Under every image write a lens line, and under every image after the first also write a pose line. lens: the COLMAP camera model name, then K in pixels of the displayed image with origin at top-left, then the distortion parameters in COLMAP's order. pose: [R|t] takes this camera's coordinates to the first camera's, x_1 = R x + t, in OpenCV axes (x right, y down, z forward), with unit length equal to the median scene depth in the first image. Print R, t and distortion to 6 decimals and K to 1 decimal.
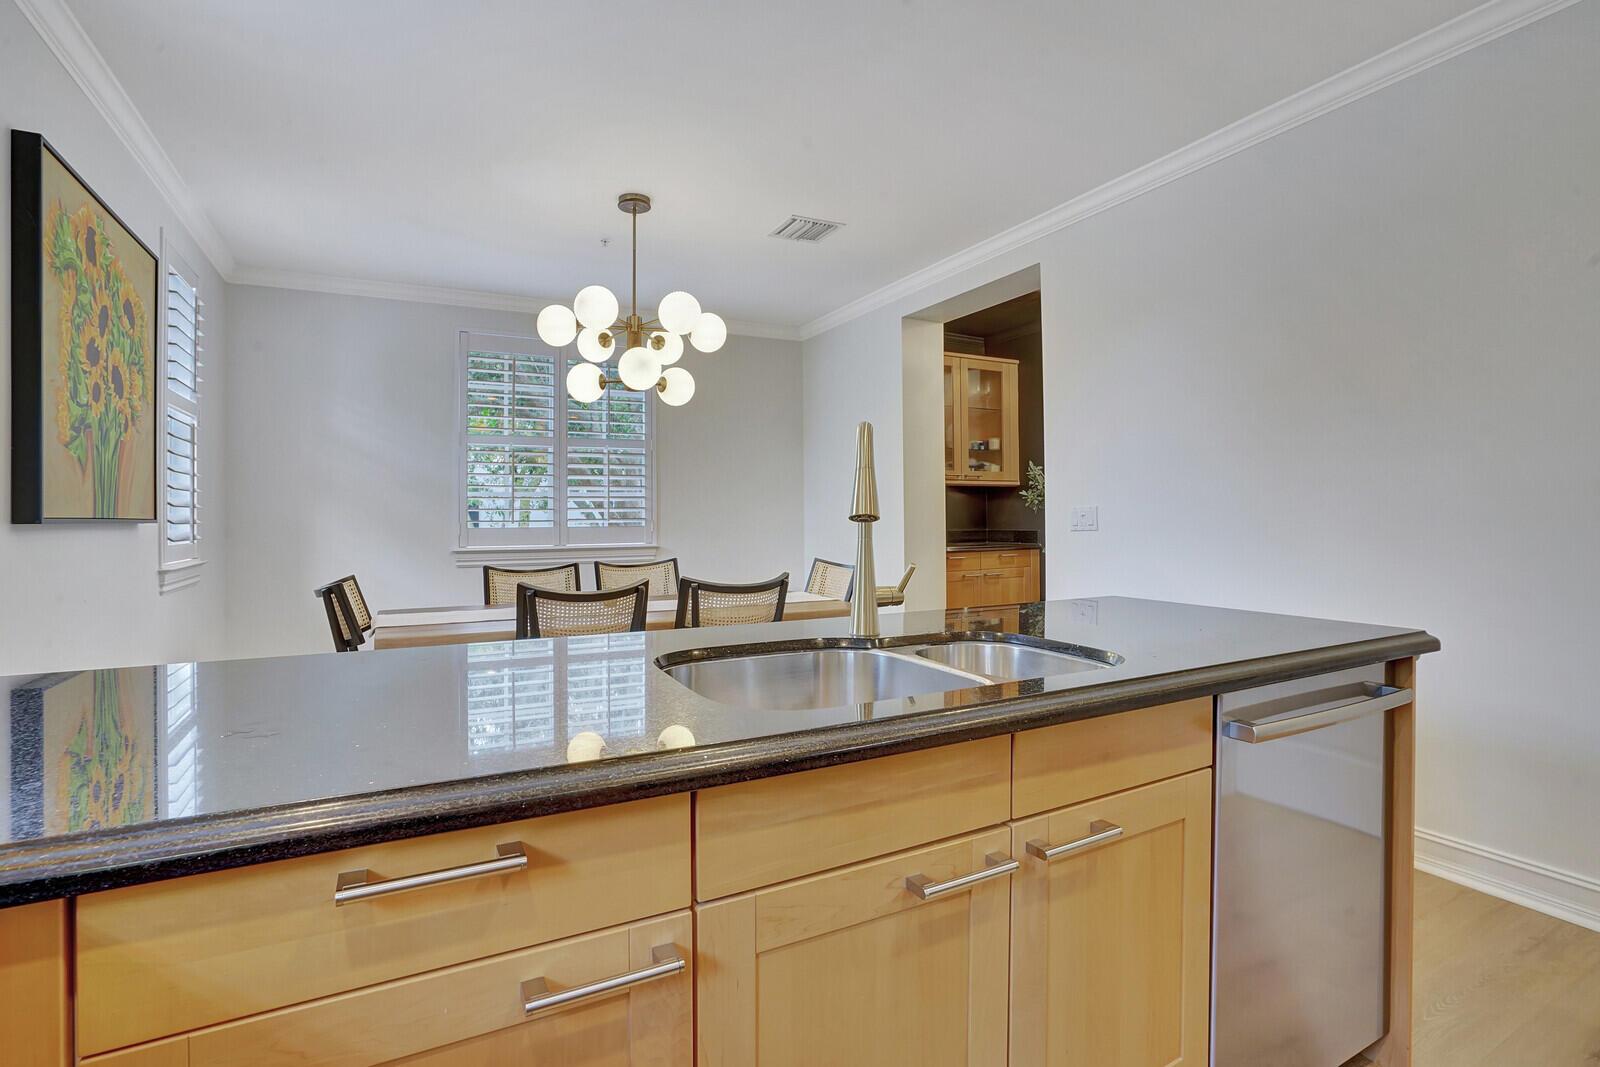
lens RADIAL K [[766.0, 0, 789.3], [0, 766.0, 516.5], [0, 0, 1]] dist [-0.054858, 0.022760]
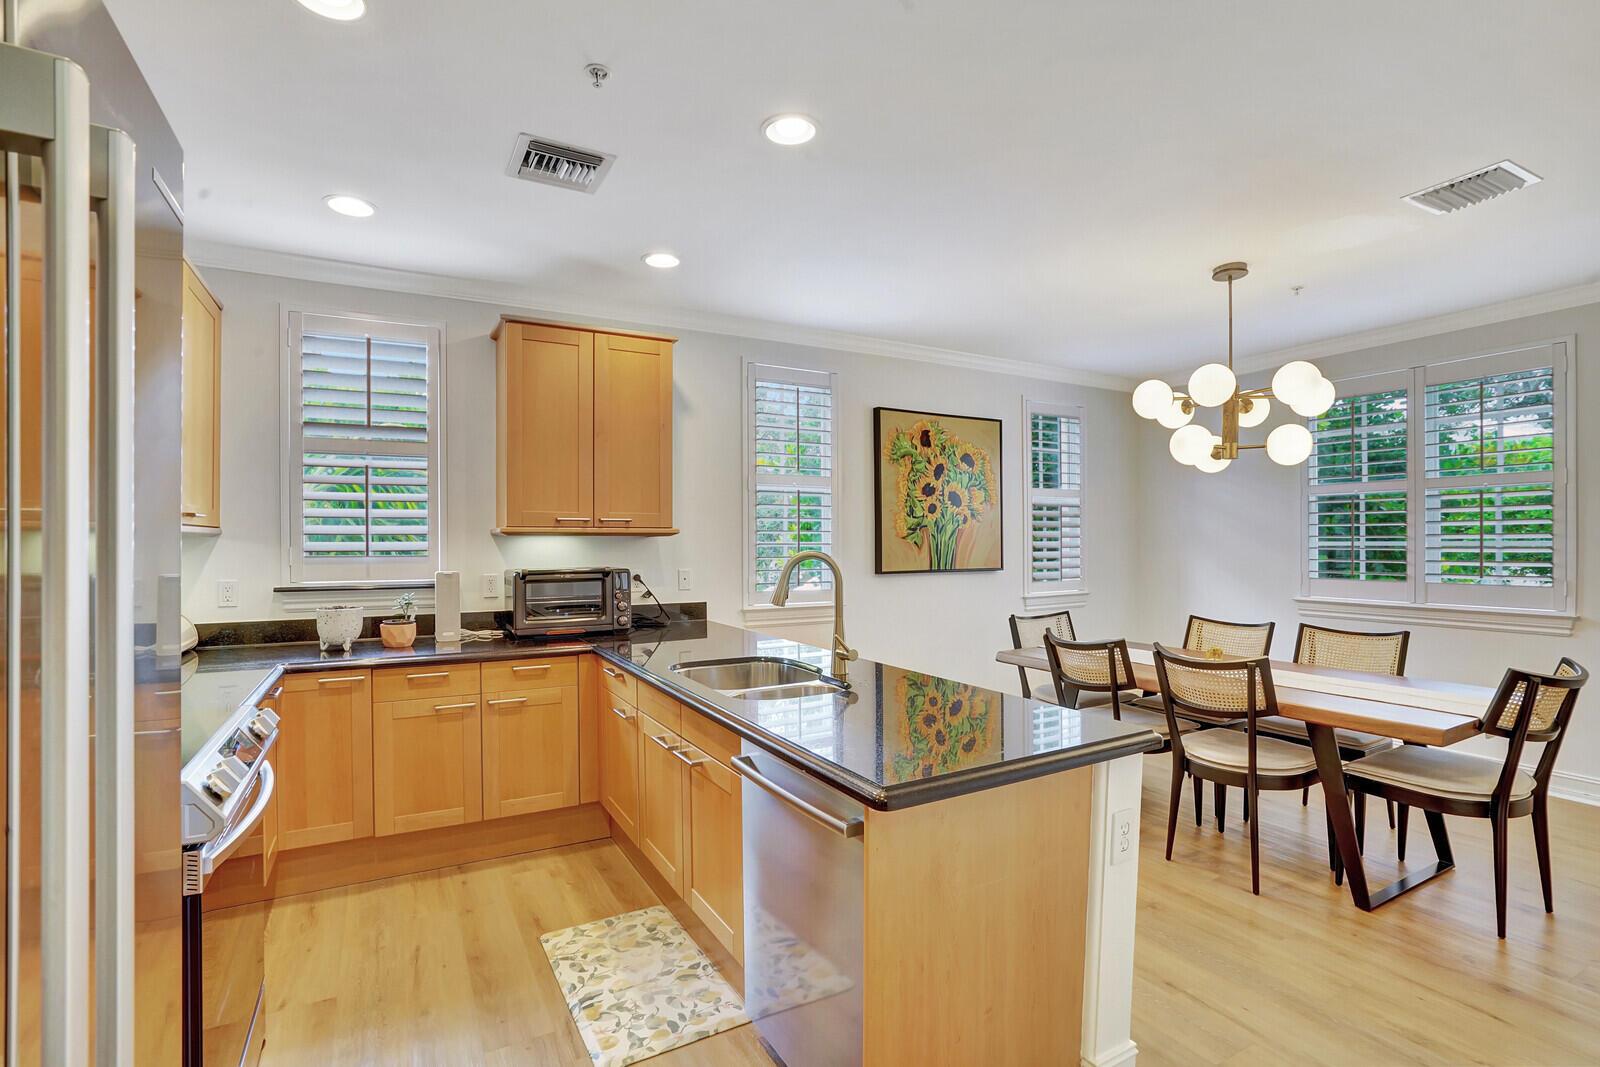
lens RADIAL K [[747.9, 0, 784.0], [0, 747.9, 540.6], [0, 0, 1]] dist [-0.056206, 0.019702]
pose [[0.002533, 0.003657, -0.999990, 0.770865], [0.005621, 0.999977, 0.003672, -0.060526], [0.999981, -0.005630, 0.002513, 0.399964]]
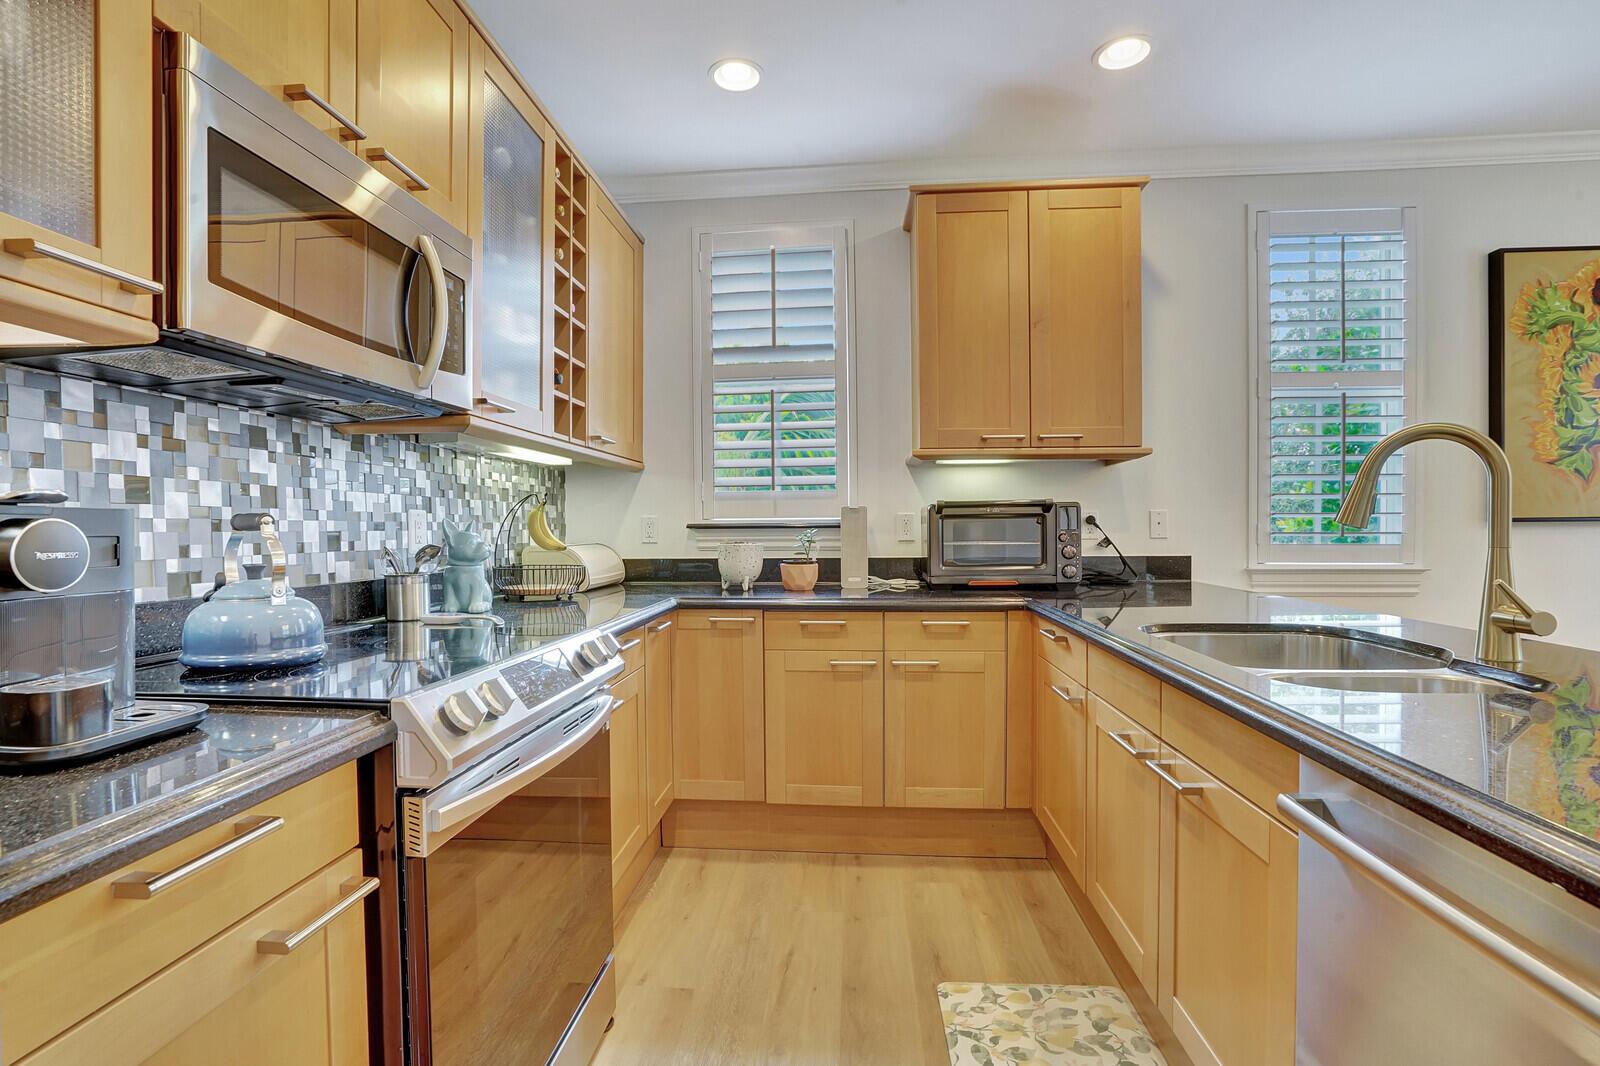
lens RADIAL K [[747.9, 0, 784.0], [0, 747.9, 540.1], [0, 0, 1]] dist [-0.056206, 0.019702]
pose [[-0.553830, 0.021357, -0.832356, 0.534655], [0.010190, 0.999770, 0.018872, 0.003244], [0.832568, 0.001970, -0.553920, 0.356882]]
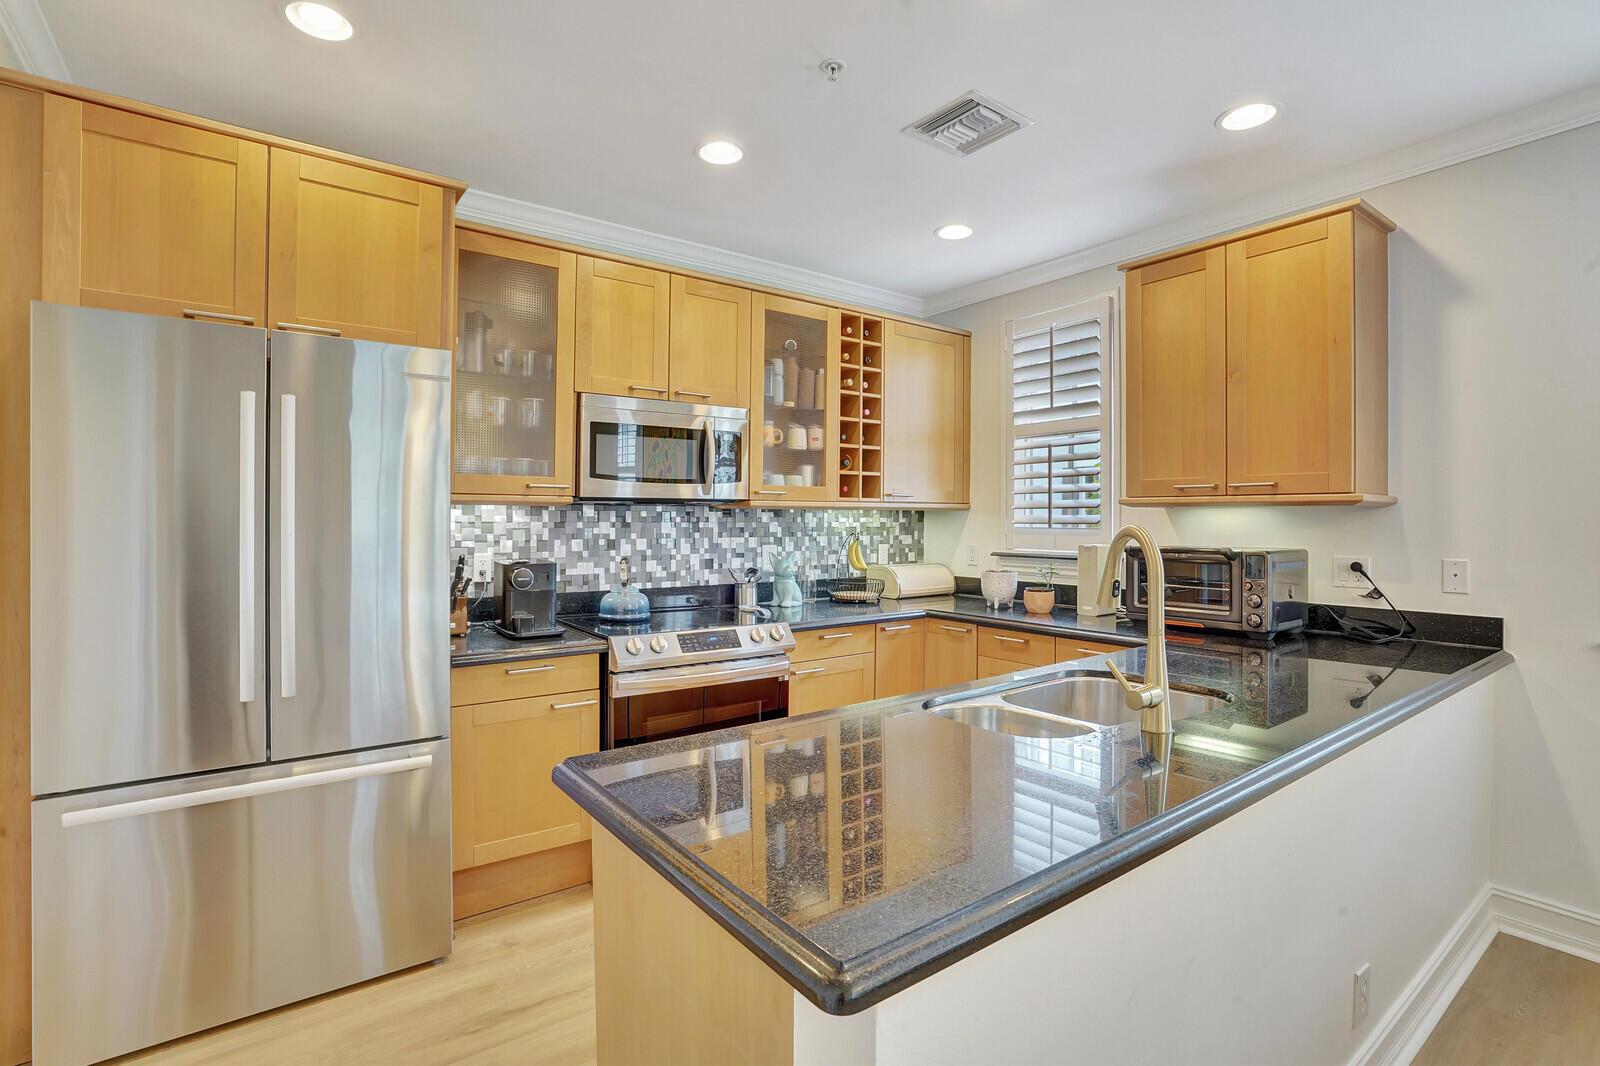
lens RADIAL K [[739.5, 0, 798.4], [0, 739.5, 509.9], [0, 0, 1]] dist [-0.054747, -0.000002]
pose [[-0.988846, -0.002029, -0.148926, 0.313518], [-0.000173, 0.999922, -0.012473, -0.051067], [0.148939, -0.012308, -0.988770, 0.838441]]
